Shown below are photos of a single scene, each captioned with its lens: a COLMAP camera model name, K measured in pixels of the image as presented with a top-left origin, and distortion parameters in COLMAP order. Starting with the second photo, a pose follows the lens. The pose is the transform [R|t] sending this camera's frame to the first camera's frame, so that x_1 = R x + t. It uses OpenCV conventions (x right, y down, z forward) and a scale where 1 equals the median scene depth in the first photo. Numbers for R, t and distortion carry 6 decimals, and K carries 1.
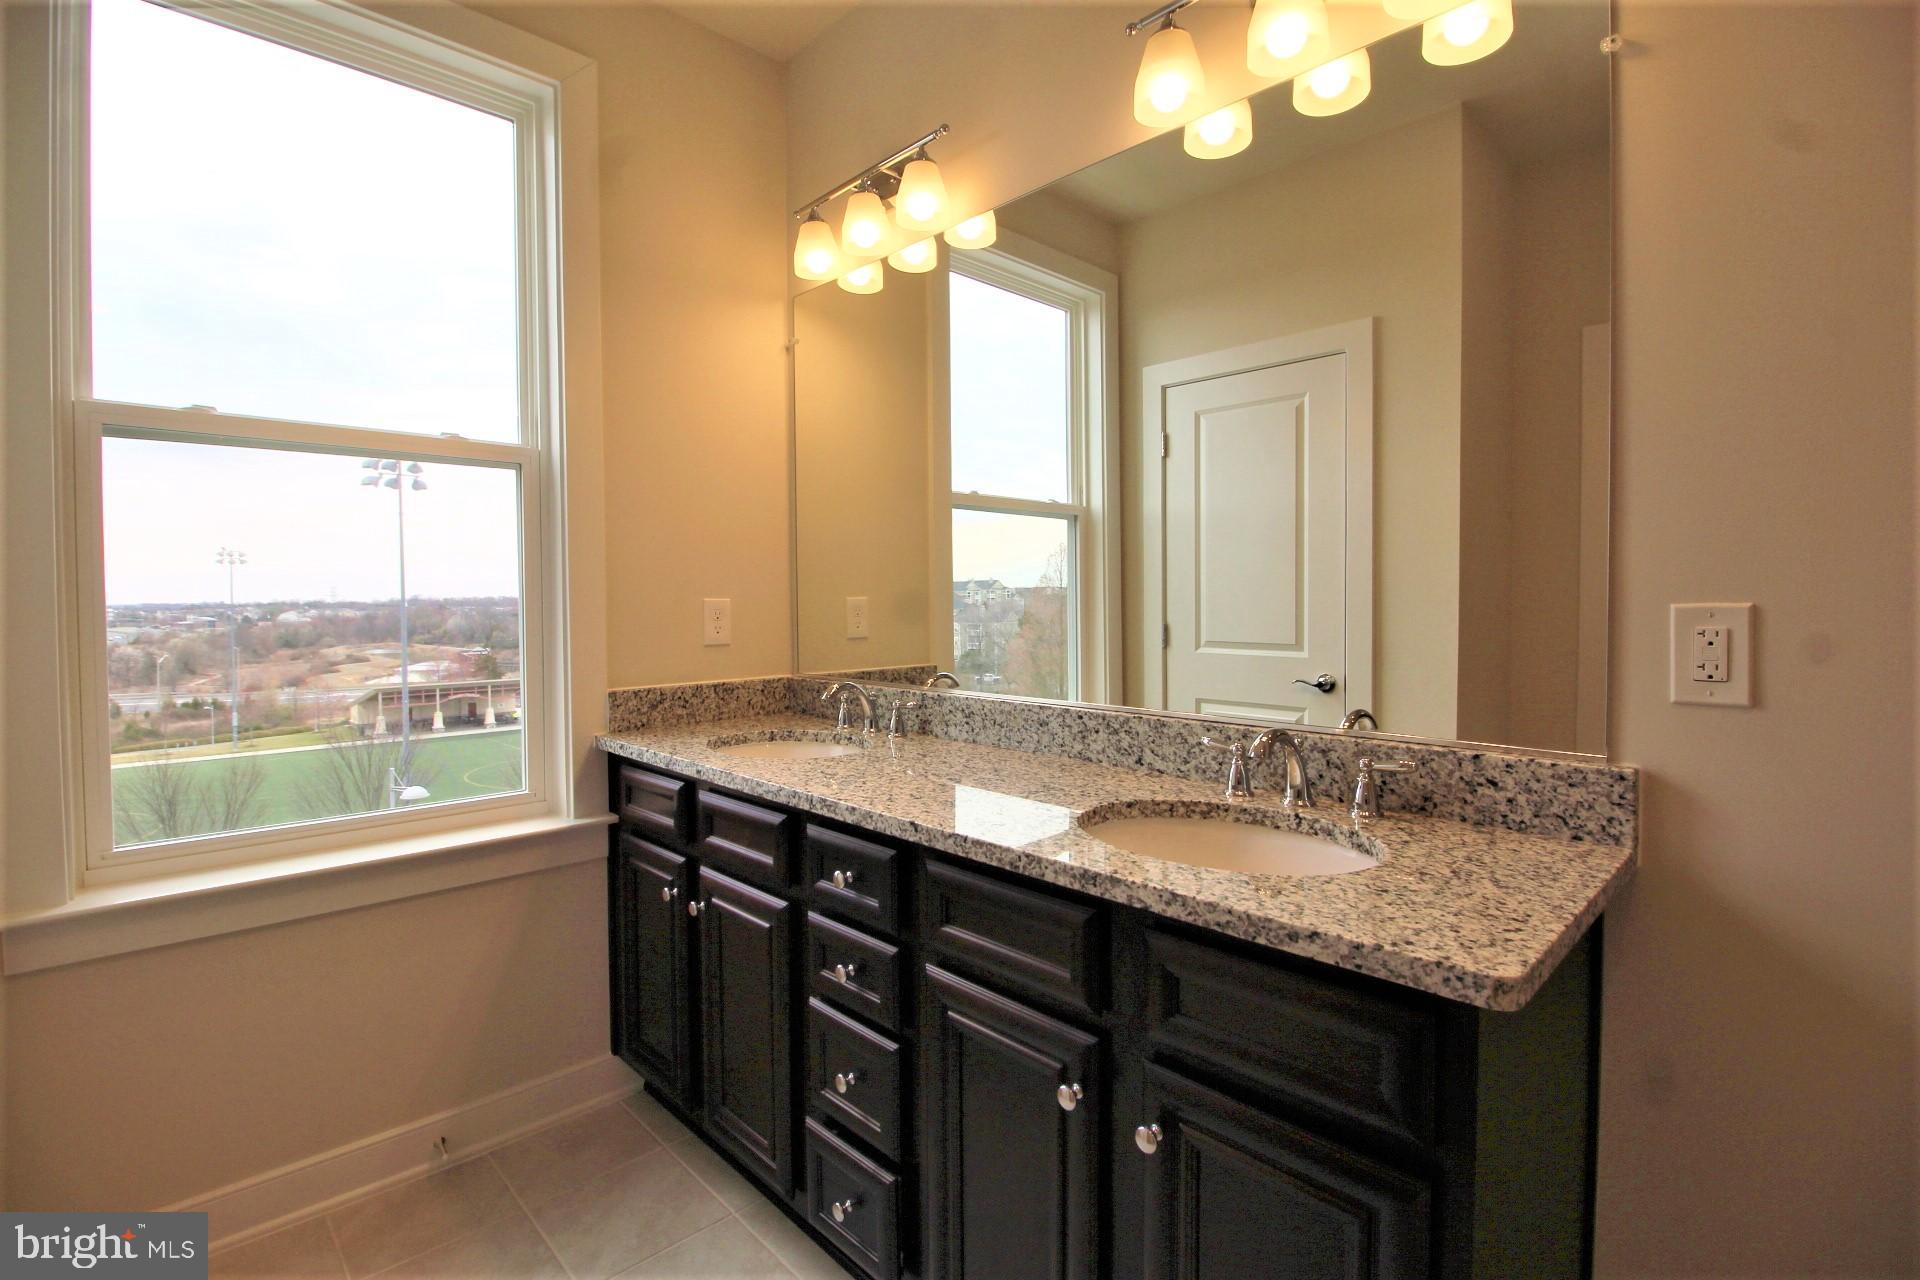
lens RADIAL K [[887.2, 0, 954.8], [0, 887.2, 620.2], [0, 0, 1]] dist [0.002378, -0.014493]
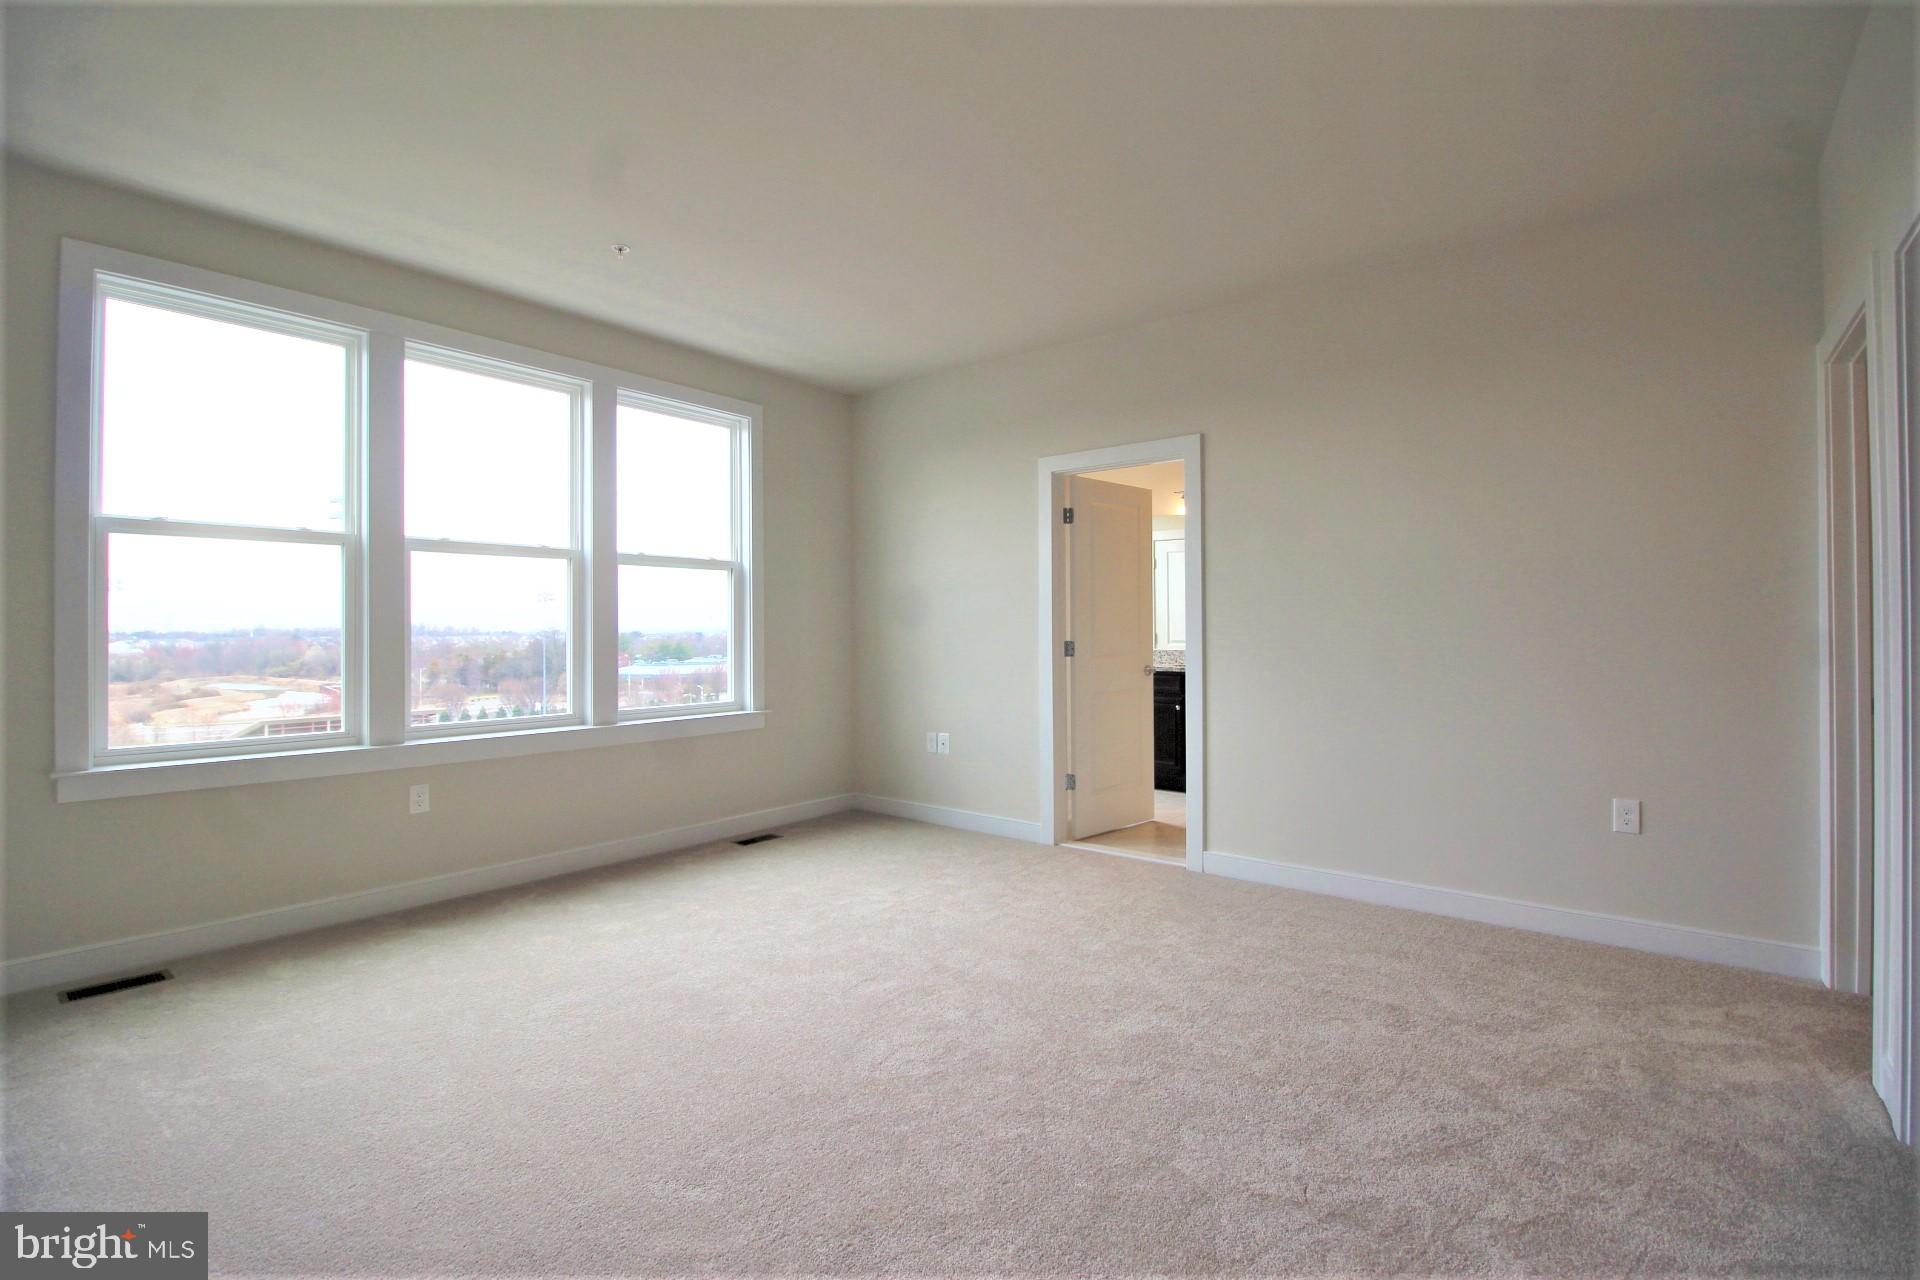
lens RADIAL K [[928.0, 0, 971.8], [0, 928.0, 622.8], [0, 0, 1]] dist [0.000093, -0.017487]
pose [[0.994523, 0.002151, 0.104497, 0.562950], [0.001147, 0.999503, -0.031490, 0.041624], [-0.104513, 0.031438, 0.994027, -0.956199]]
